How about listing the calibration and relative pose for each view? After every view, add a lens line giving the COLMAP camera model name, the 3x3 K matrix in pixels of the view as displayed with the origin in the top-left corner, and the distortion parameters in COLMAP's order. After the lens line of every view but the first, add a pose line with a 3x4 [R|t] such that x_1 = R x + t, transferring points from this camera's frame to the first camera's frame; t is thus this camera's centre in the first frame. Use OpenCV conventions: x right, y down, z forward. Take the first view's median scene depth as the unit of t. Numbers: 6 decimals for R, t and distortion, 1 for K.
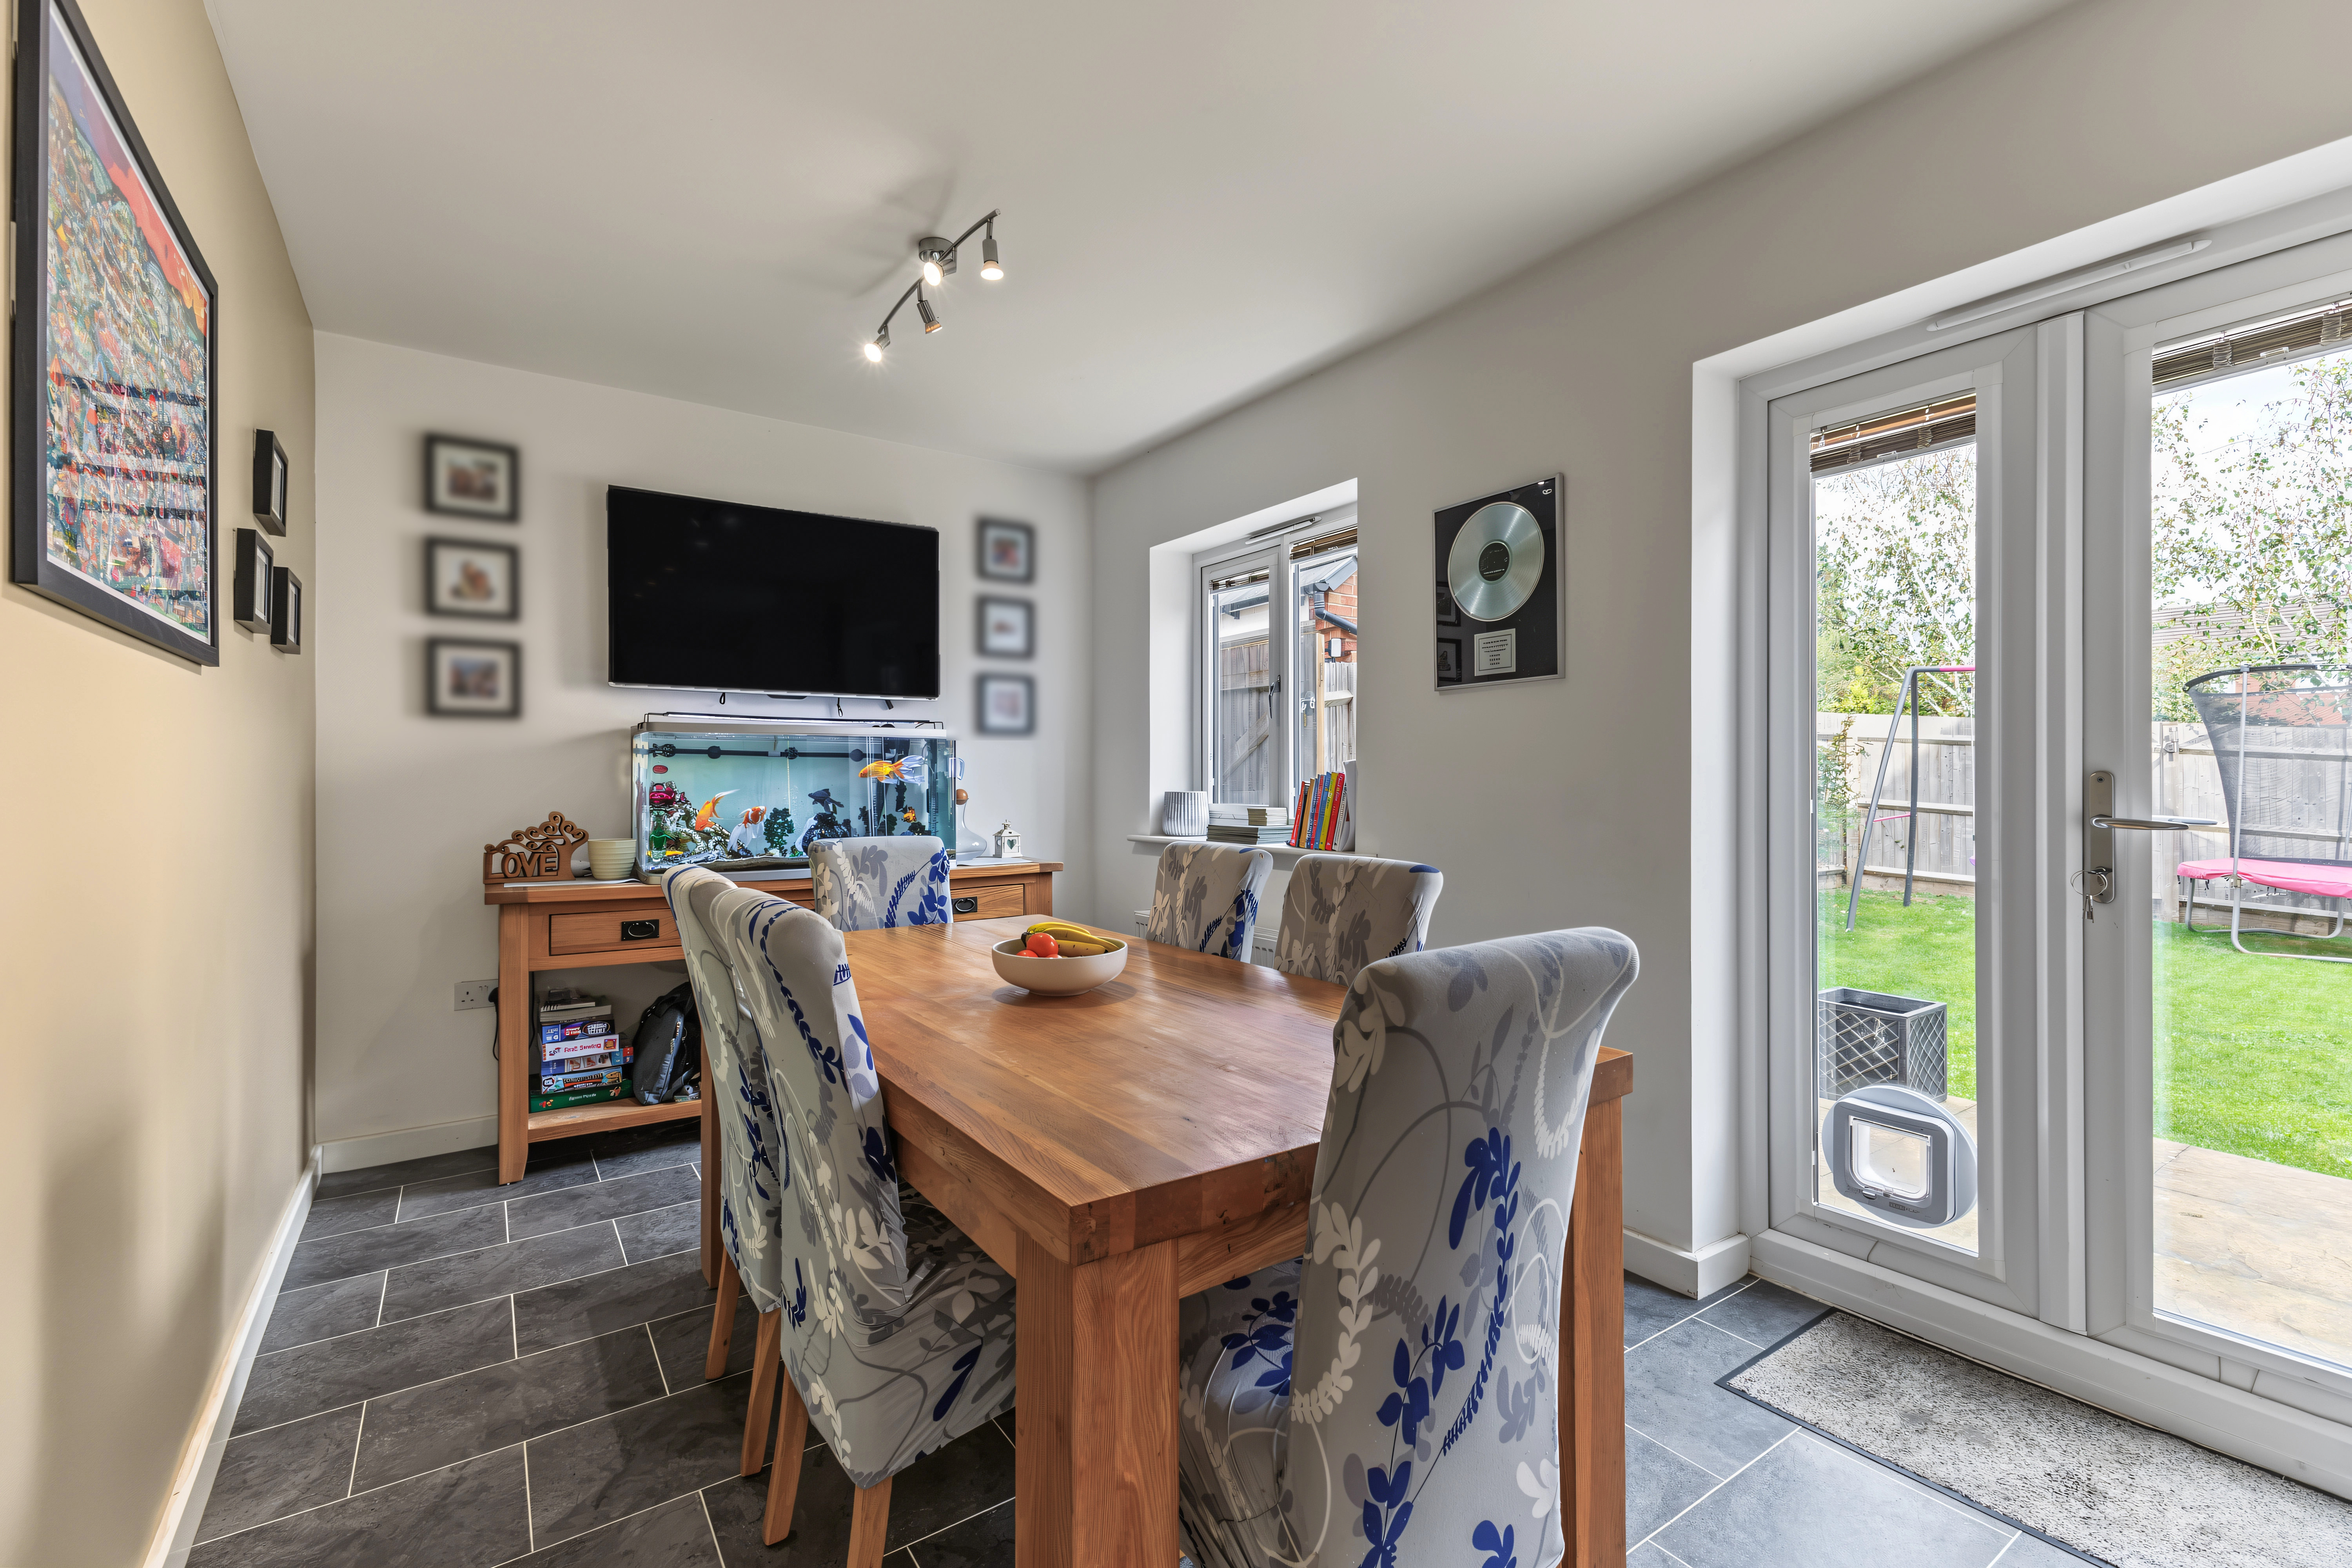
lens RADIAL K [[1017.8, 0, 1174.1], [0, 1017.8, 771.1], [0, 0, 1]] dist [0.011842, -0.000730]
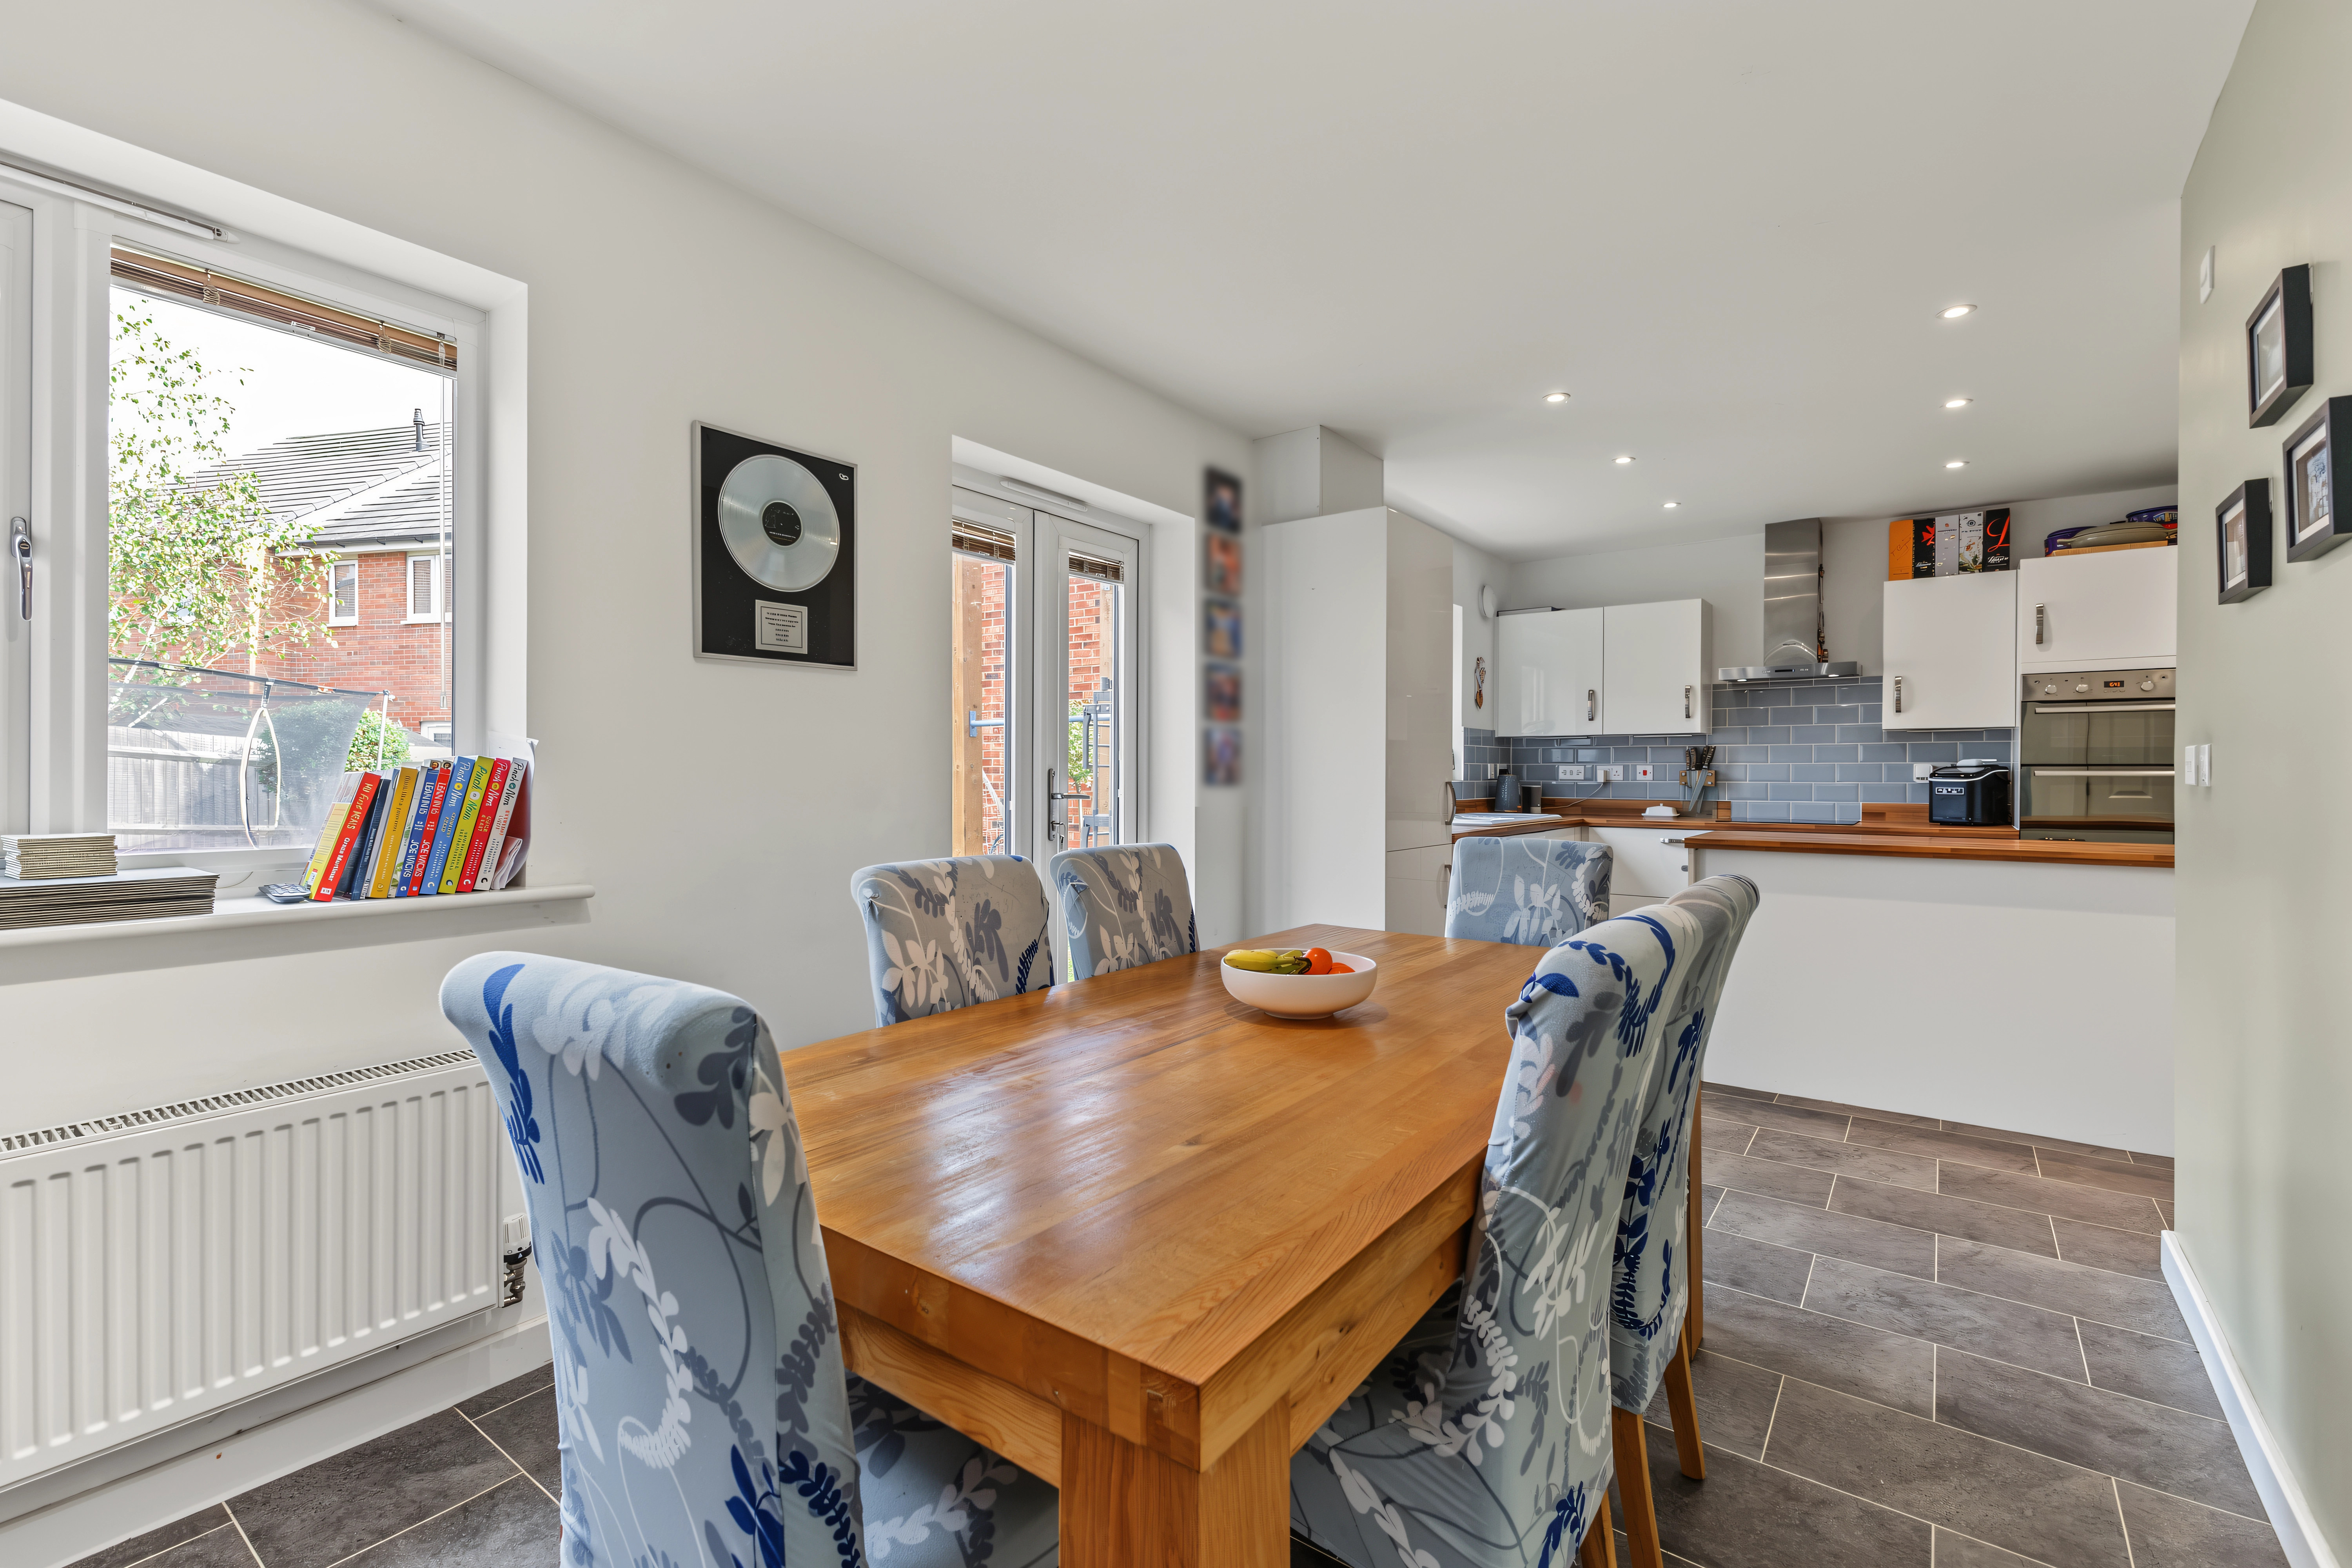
lens RADIAL K [[1017.8, 0, 1175.7], [0, 1017.8, 780.0], [0, 0, 1]] dist [0.011842, -0.000730]
pose [[-0.322067, -0.005148, 0.946703, -0.613973], [-0.009585, 0.999952, 0.002177, 0.009960], [-0.946668, -0.008373, -0.322101, 0.939127]]
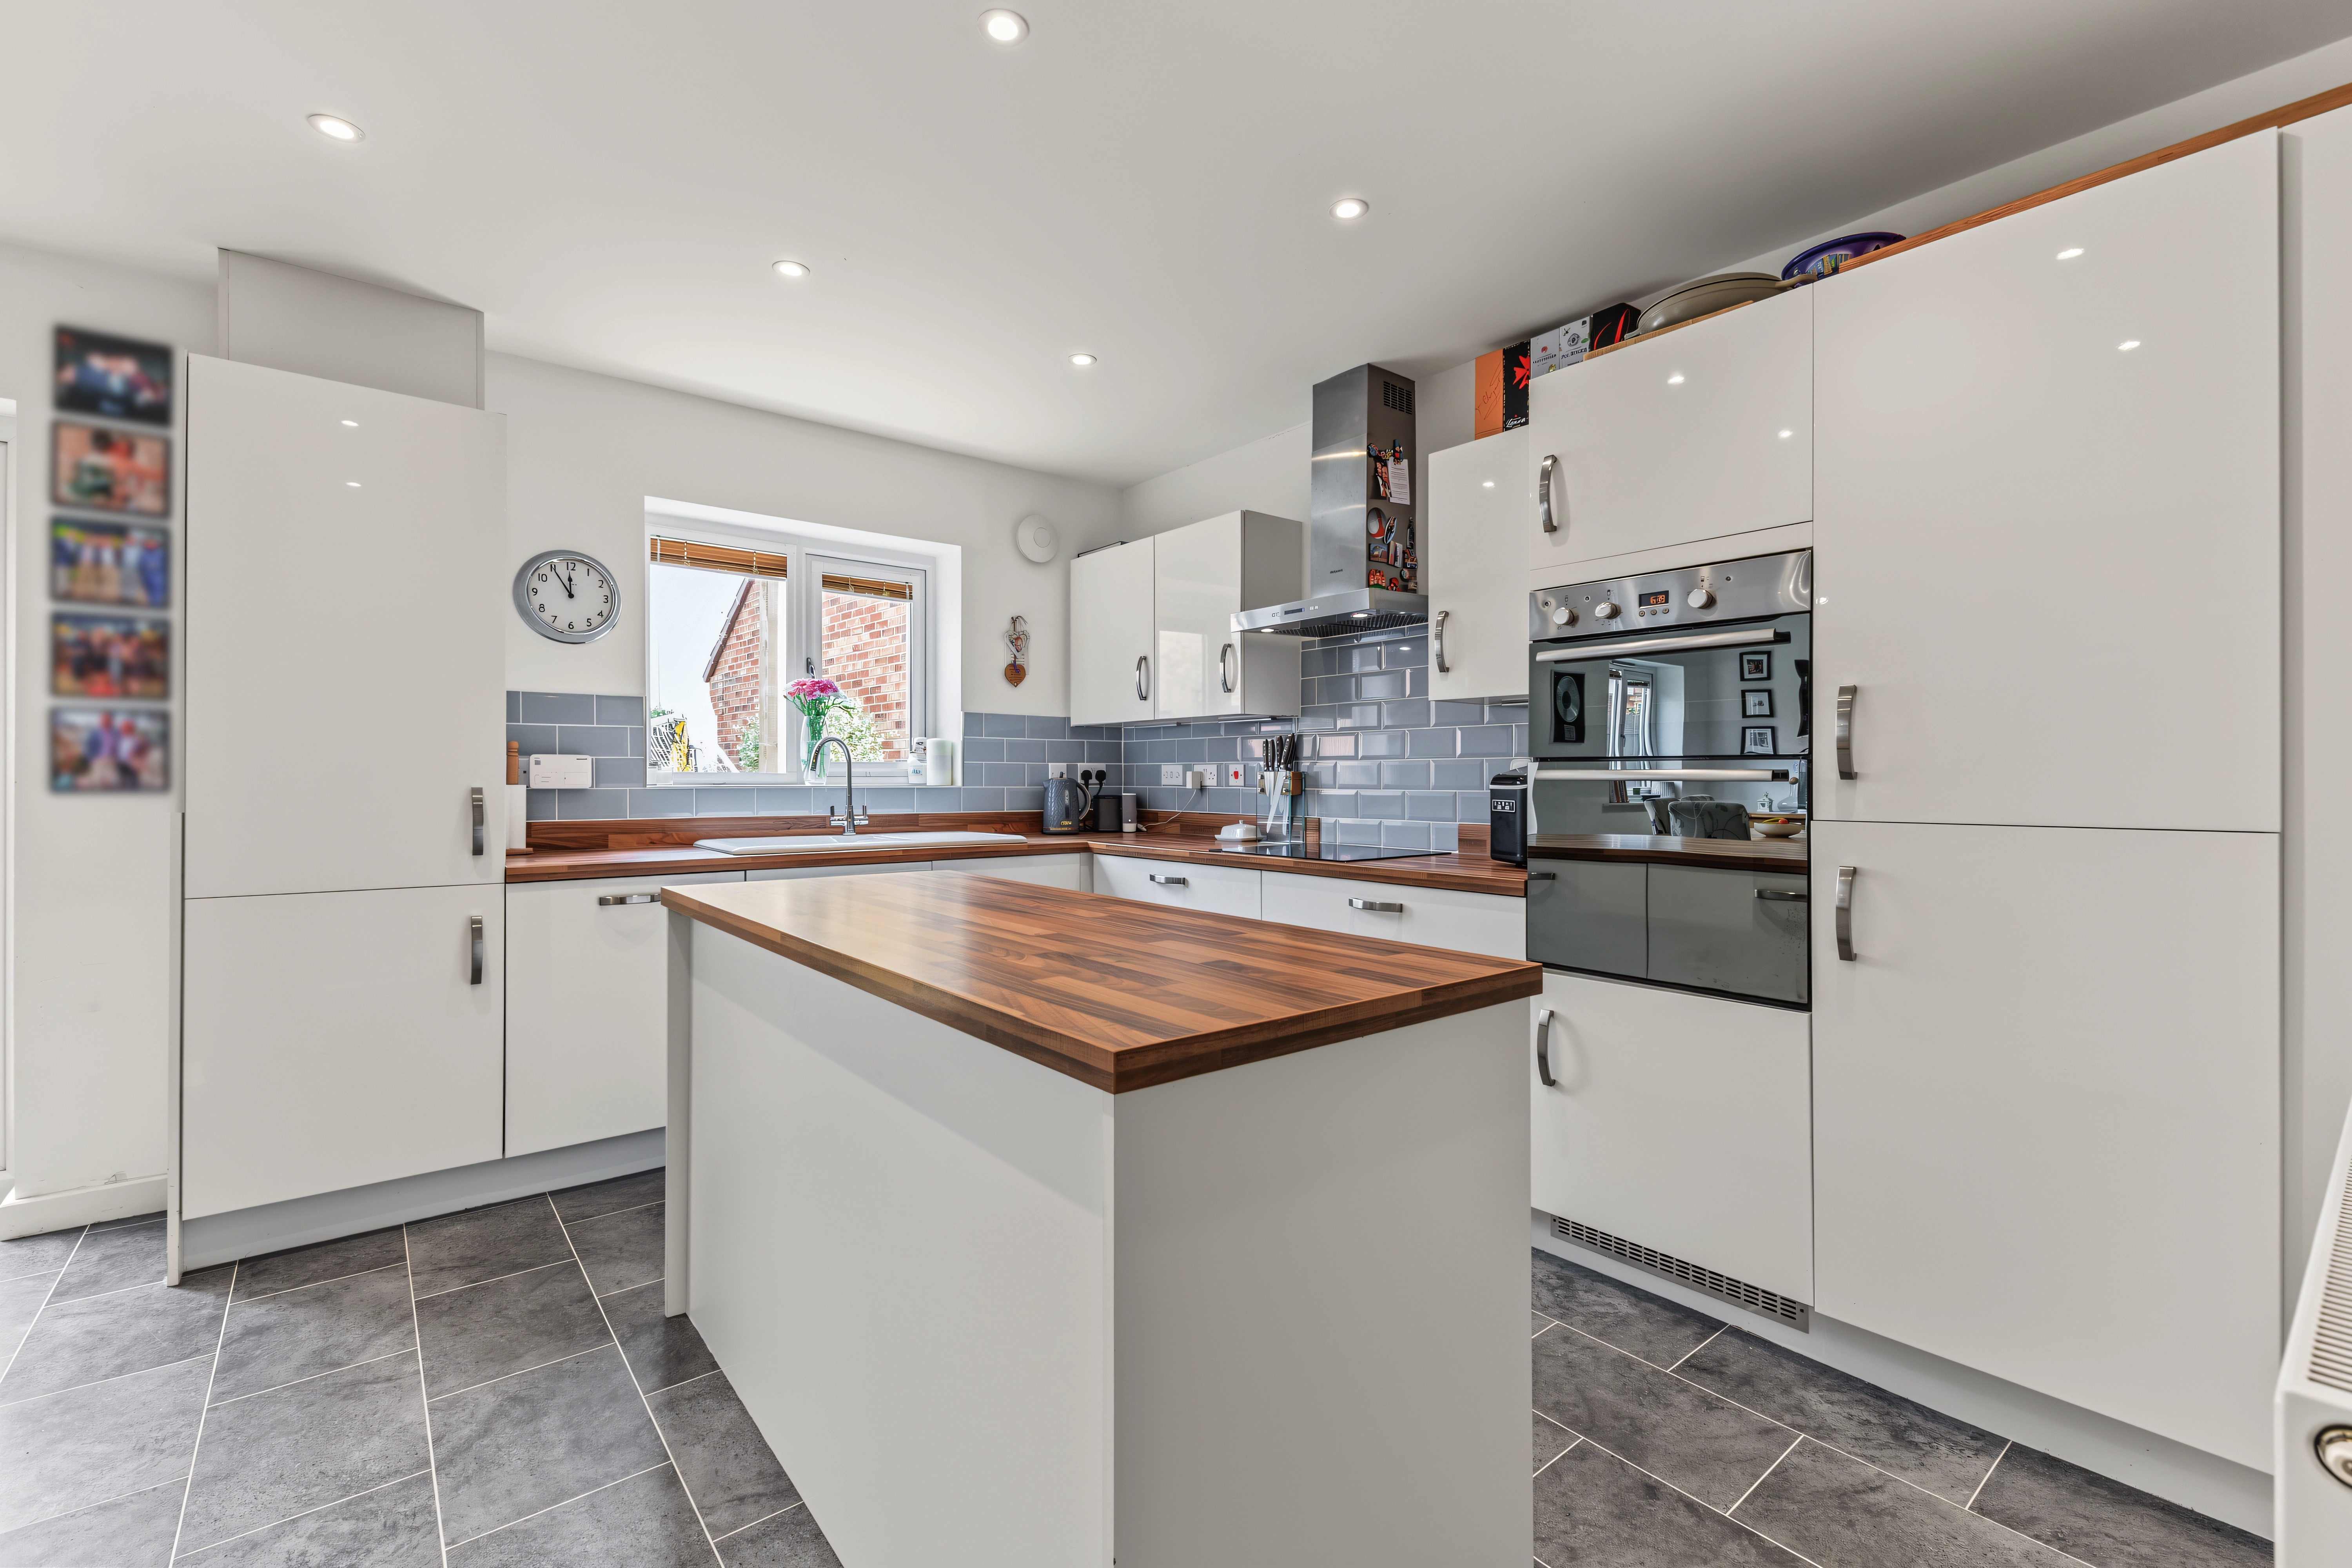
lens RADIAL K [[1017.8, 0, 1169.4], [0, 1017.8, 774.4], [0, 0, 1]] dist [0.011842, -0.000730]
pose [[-0.077119, 0.003442, 0.997016, -0.351010], [-0.010730, 0.999933, -0.004282, -0.003568], [-0.996964, -0.011028, -0.077077, -0.476464]]
